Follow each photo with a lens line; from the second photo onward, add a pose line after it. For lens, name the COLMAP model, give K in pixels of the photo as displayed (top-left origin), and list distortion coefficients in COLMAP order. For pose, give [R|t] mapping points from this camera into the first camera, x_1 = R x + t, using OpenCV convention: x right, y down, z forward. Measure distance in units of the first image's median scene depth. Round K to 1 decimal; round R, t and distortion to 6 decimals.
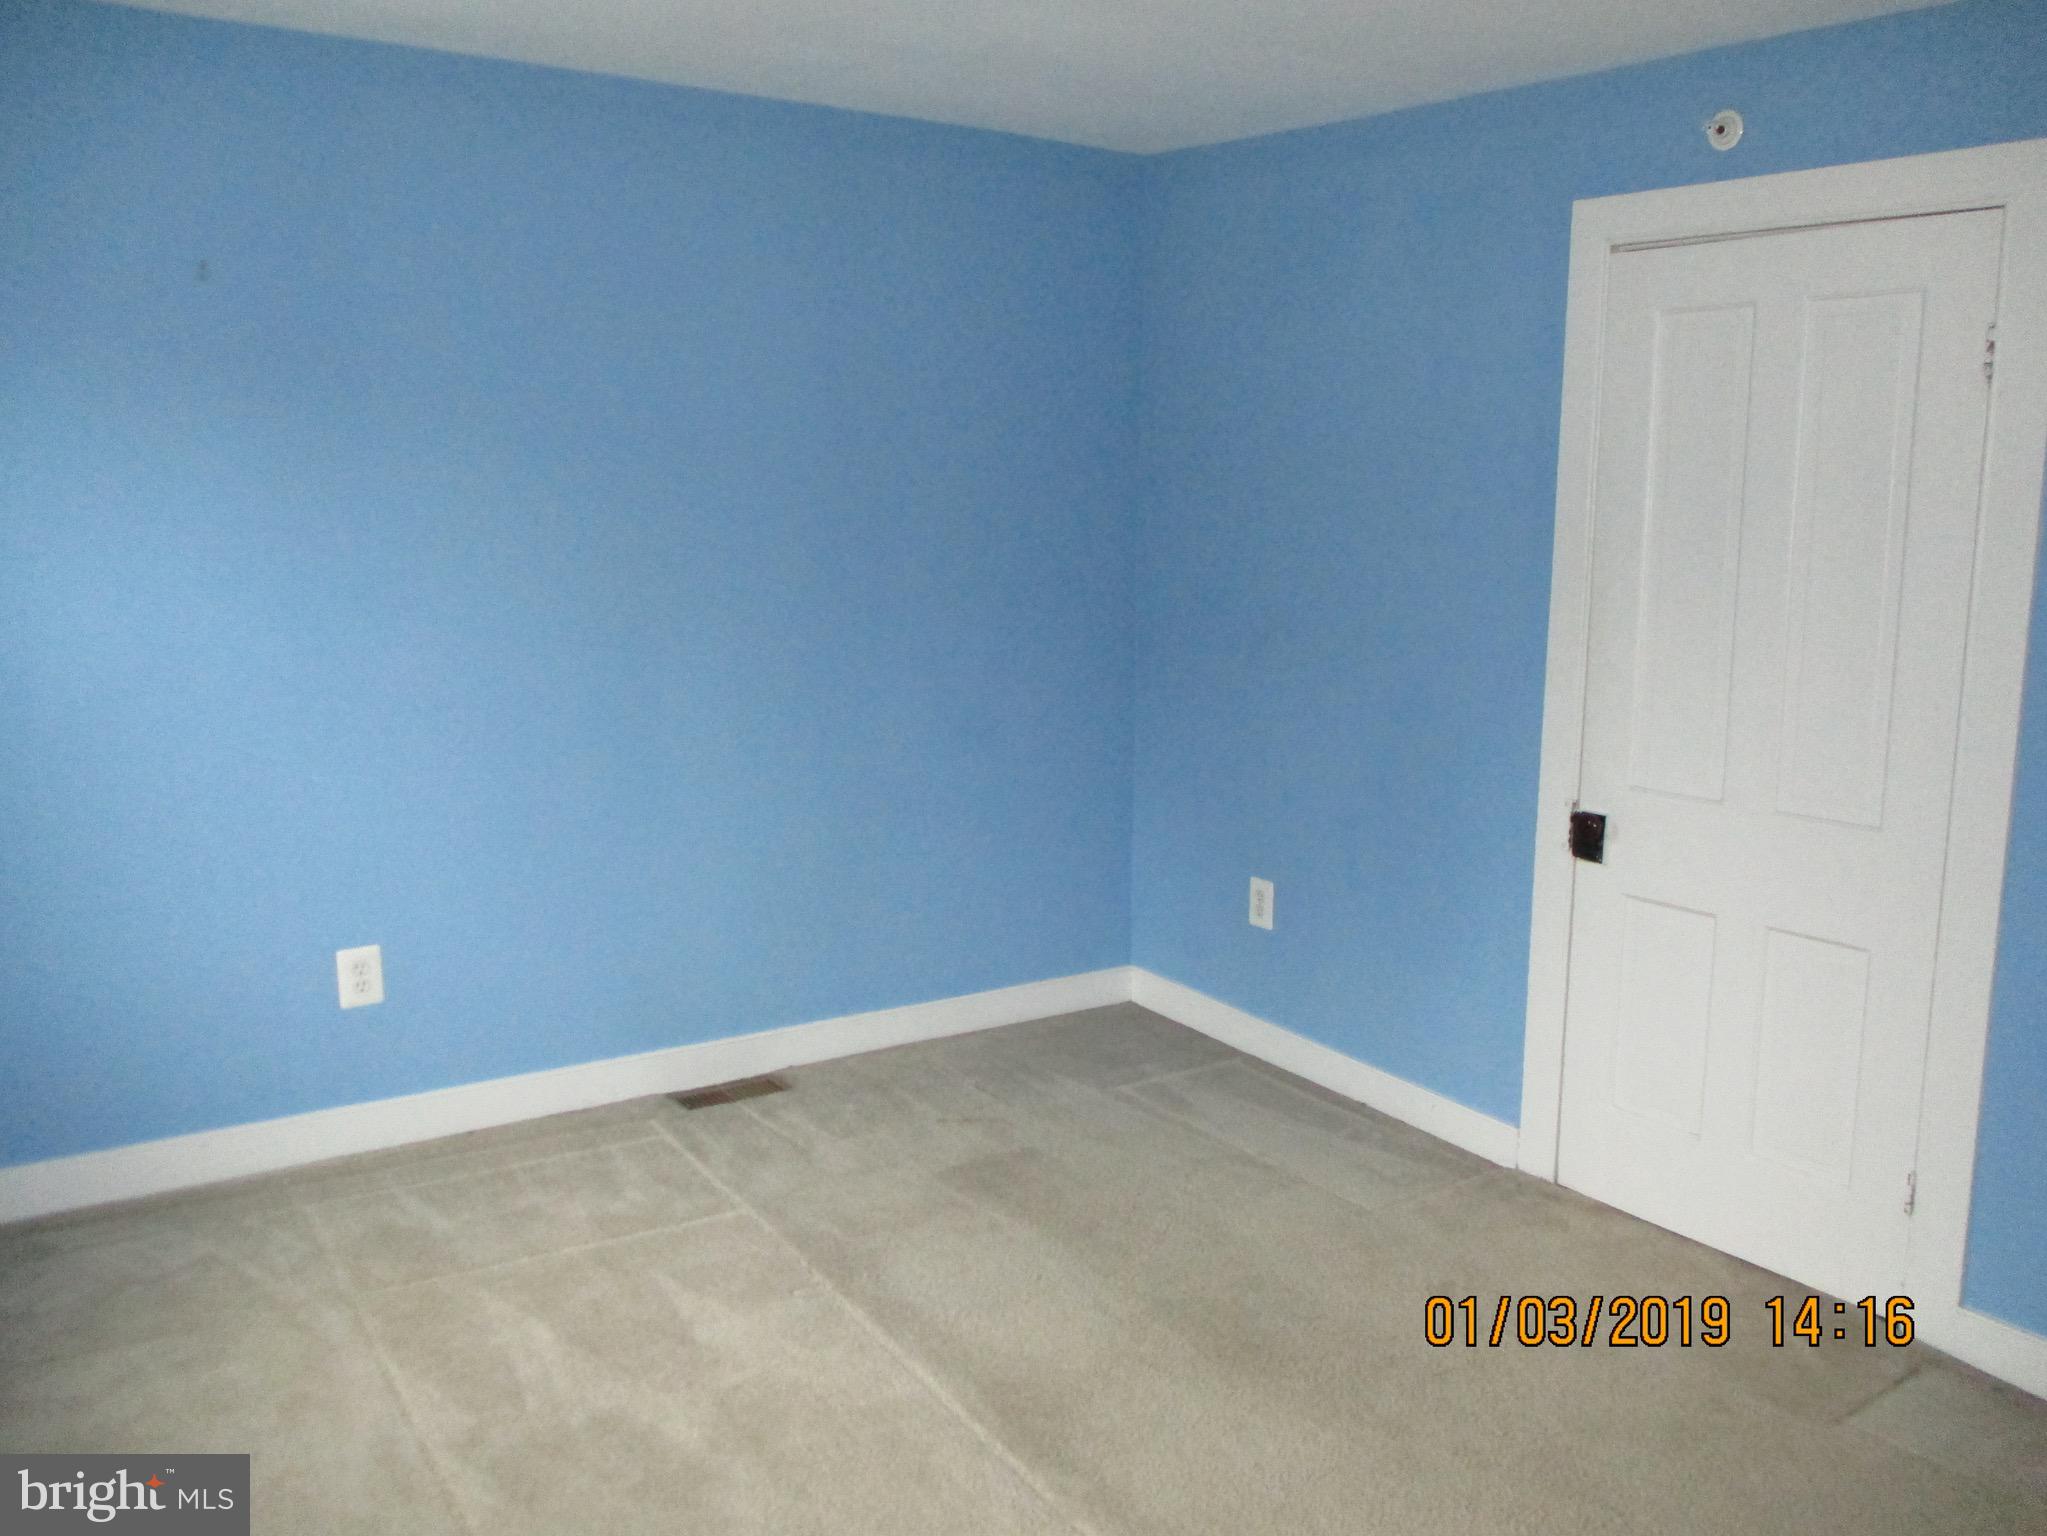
lens RADIAL K [[1707.9, 0, 1023.5], [0, 1707.9, 768.0], [0, 0, 1]] dist [-0.011902, -0.016882]
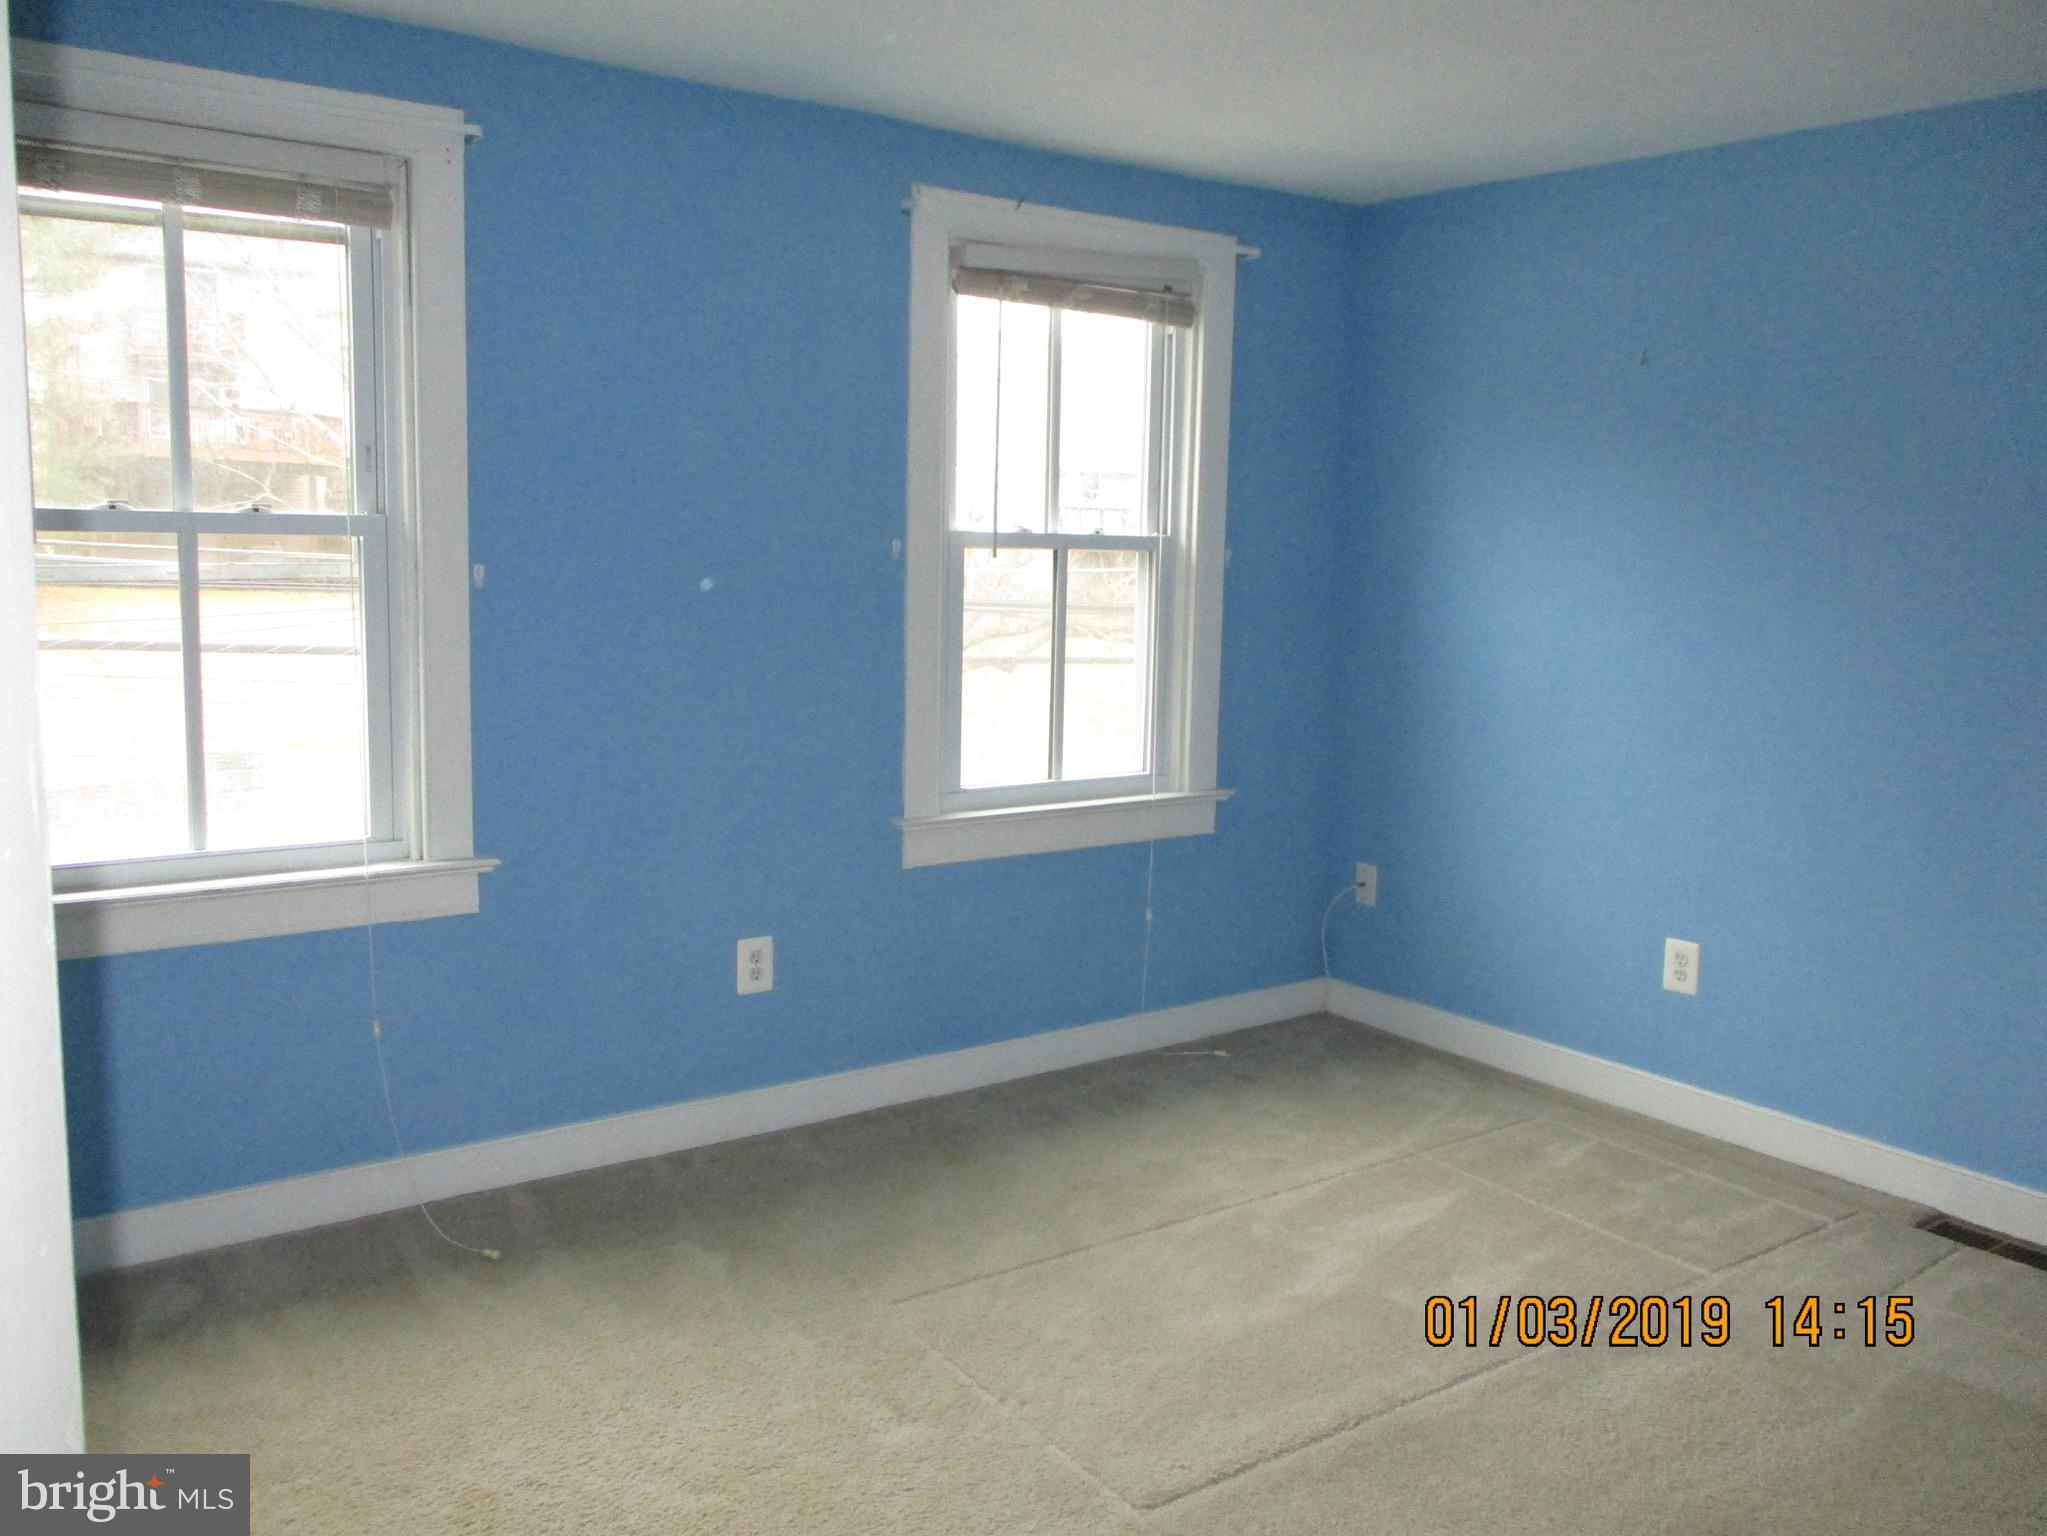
lens RADIAL K [[1707.9, 0, 1023.5], [0, 1707.9, 768.0], [0, 0, 1]] dist [-0.011902, -0.016882]
pose [[0.065517, 0.138957, -0.988129, 0.764914], [-0.188688, 0.974116, 0.124475, -0.072322], [0.979849, 0.178293, 0.090041, 0.501776]]
